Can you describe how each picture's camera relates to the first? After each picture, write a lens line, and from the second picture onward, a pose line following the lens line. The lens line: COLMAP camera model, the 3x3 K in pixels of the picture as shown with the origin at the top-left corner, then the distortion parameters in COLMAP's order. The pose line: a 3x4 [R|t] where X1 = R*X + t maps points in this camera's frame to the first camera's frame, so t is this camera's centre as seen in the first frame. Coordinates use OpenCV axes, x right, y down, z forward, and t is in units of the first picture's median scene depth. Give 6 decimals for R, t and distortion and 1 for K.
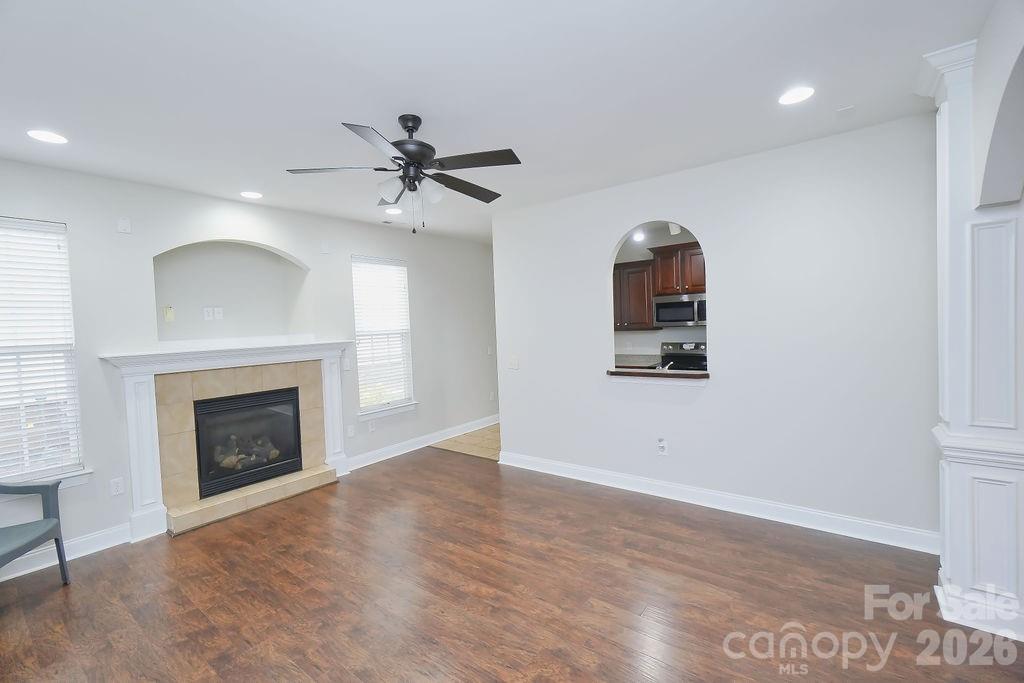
lens RADIAL K [[442.9, 0, 506.5], [0, 442.9, 340.8], [0, 0, 1]] dist [0.000384, 0.000214]
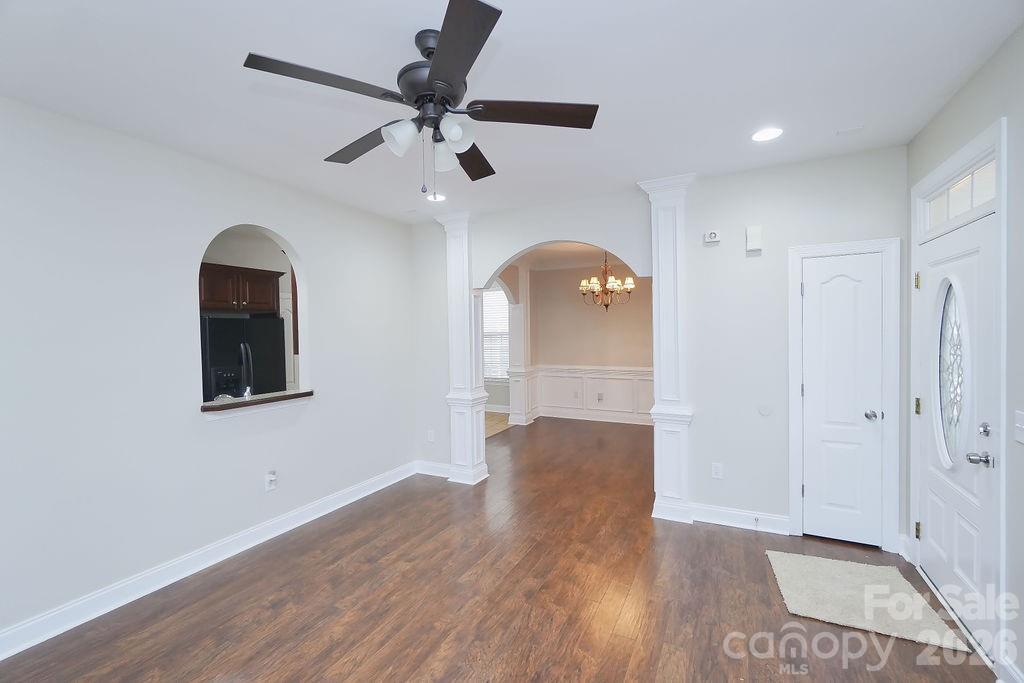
lens RADIAL K [[442.9, 0, 506.5], [0, 442.9, 340.8], [0, 0, 1]] dist [0.000384, 0.000214]
pose [[-0.180487, 0.021917, 0.983333, -0.602057], [0.056205, 0.998348, -0.011935, -0.001797], [-0.981970, 0.053114, -0.181420, 0.672149]]
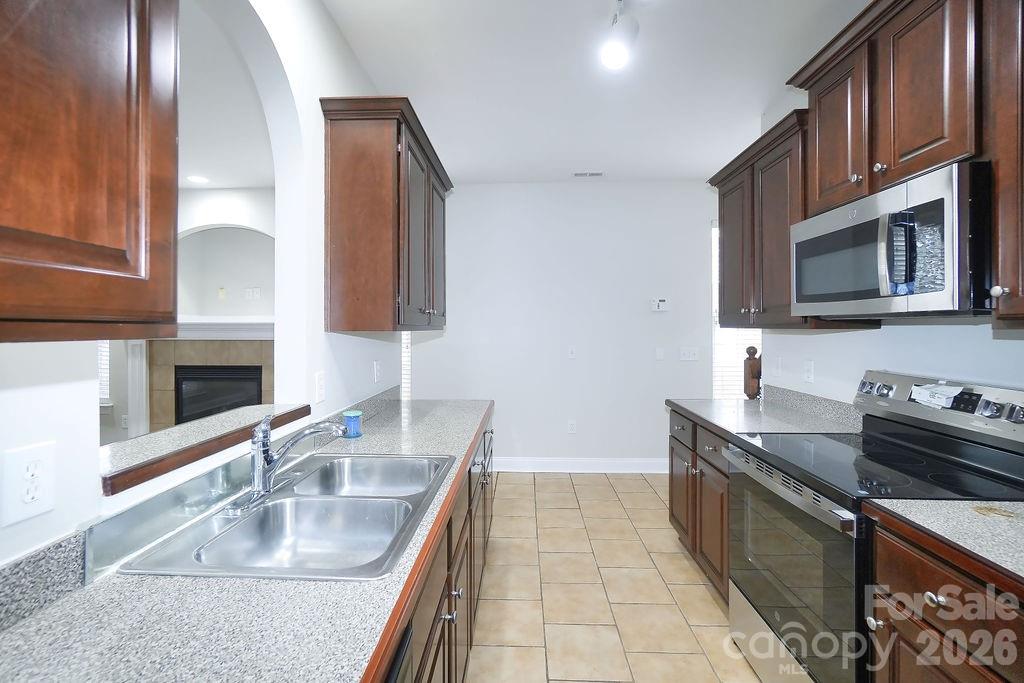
lens RADIAL K [[431.8, 0, 510.7], [0, 431.8, 324.4], [0, 0, 1]] dist [-0.000156, 0.000017]
pose [[0.587251, 0.036890, -0.808563, 0.716846], [-0.049872, 0.998712, 0.009344, -0.028636], [0.807867, 0.034837, 0.588335, 0.989356]]
